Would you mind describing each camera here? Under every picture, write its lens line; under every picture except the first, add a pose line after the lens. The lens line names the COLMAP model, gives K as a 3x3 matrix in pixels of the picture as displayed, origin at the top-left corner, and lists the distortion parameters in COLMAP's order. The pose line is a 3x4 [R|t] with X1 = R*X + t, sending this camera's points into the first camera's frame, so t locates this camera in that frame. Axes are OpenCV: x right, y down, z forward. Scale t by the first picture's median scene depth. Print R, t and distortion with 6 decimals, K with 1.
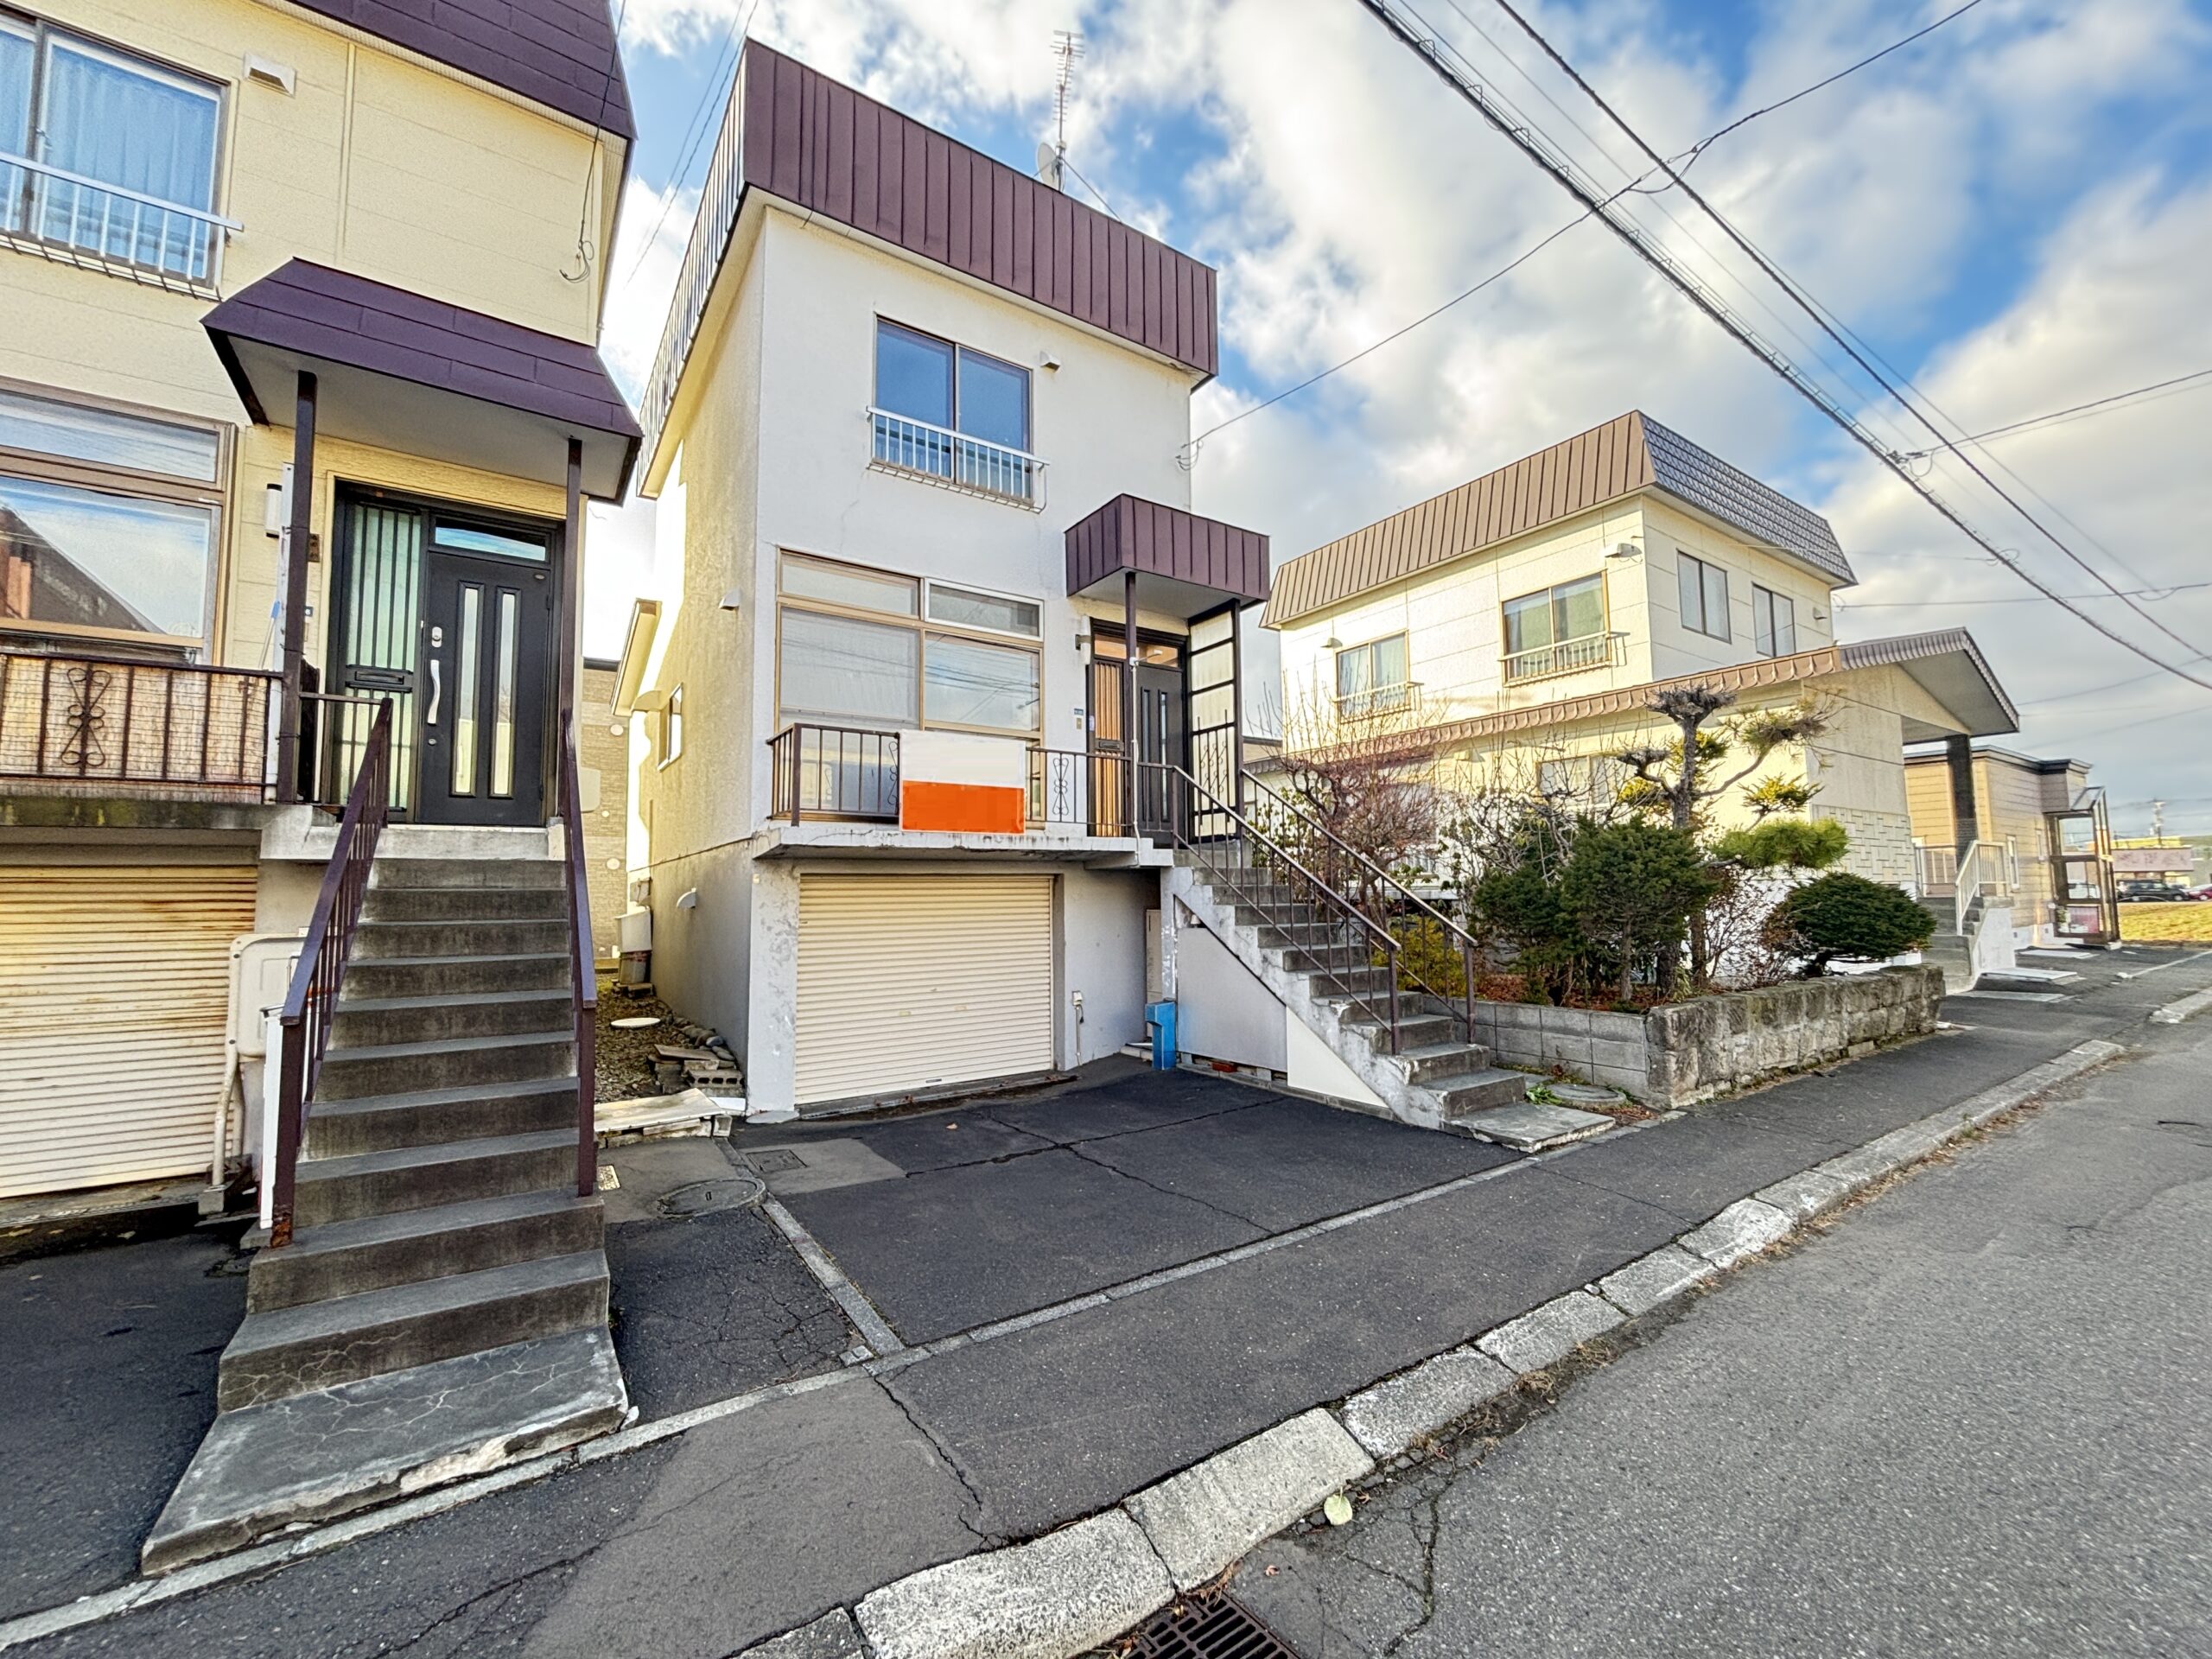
lens RADIAL K [[894.9, 0, 1105.7], [0, 894.9, 823.1], [0, 0, 1]] dist [-0.000790, 0.000708]
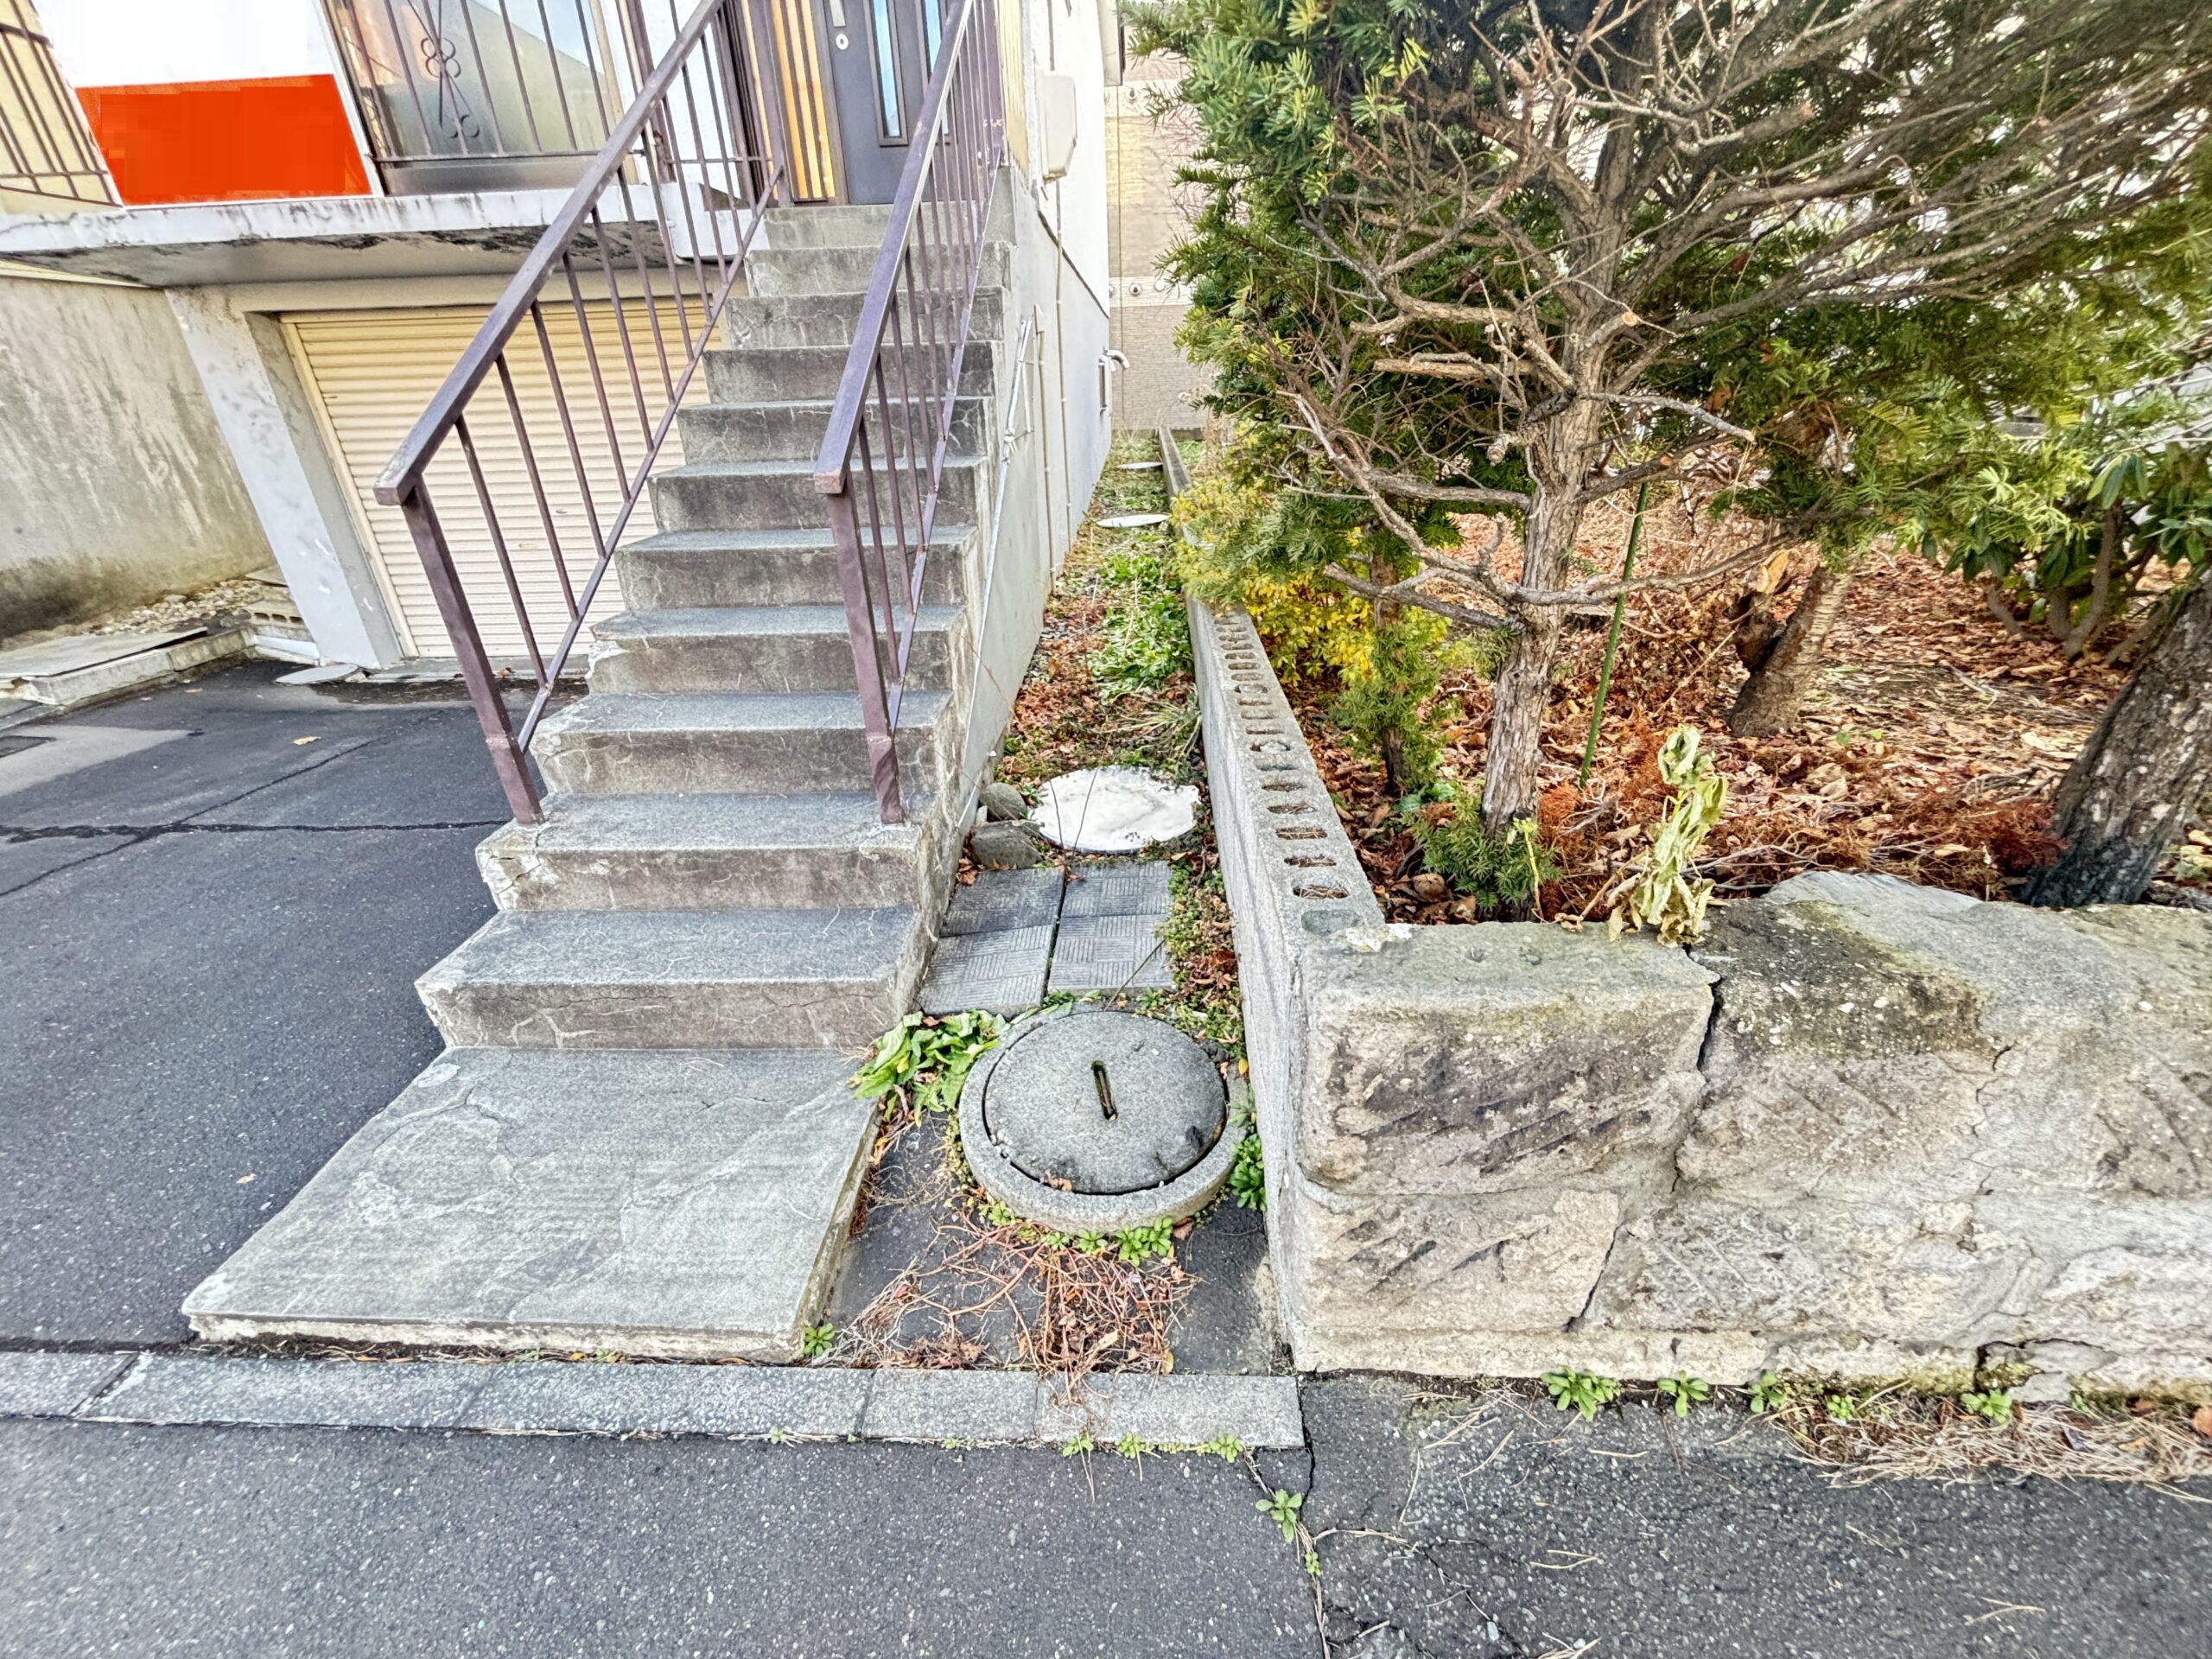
lens RADIAL K [[894.9, 0, 1103.1], [0, 894.9, 827.1], [0, 0, 1]] dist [-0.000790, 0.000708]
pose [[0.807407, 0.254542, -0.532262, 0.770553], [0.066269, 0.857311, 0.510516, 0.114528], [0.586262, -0.447467, 0.675330, 1.012127]]
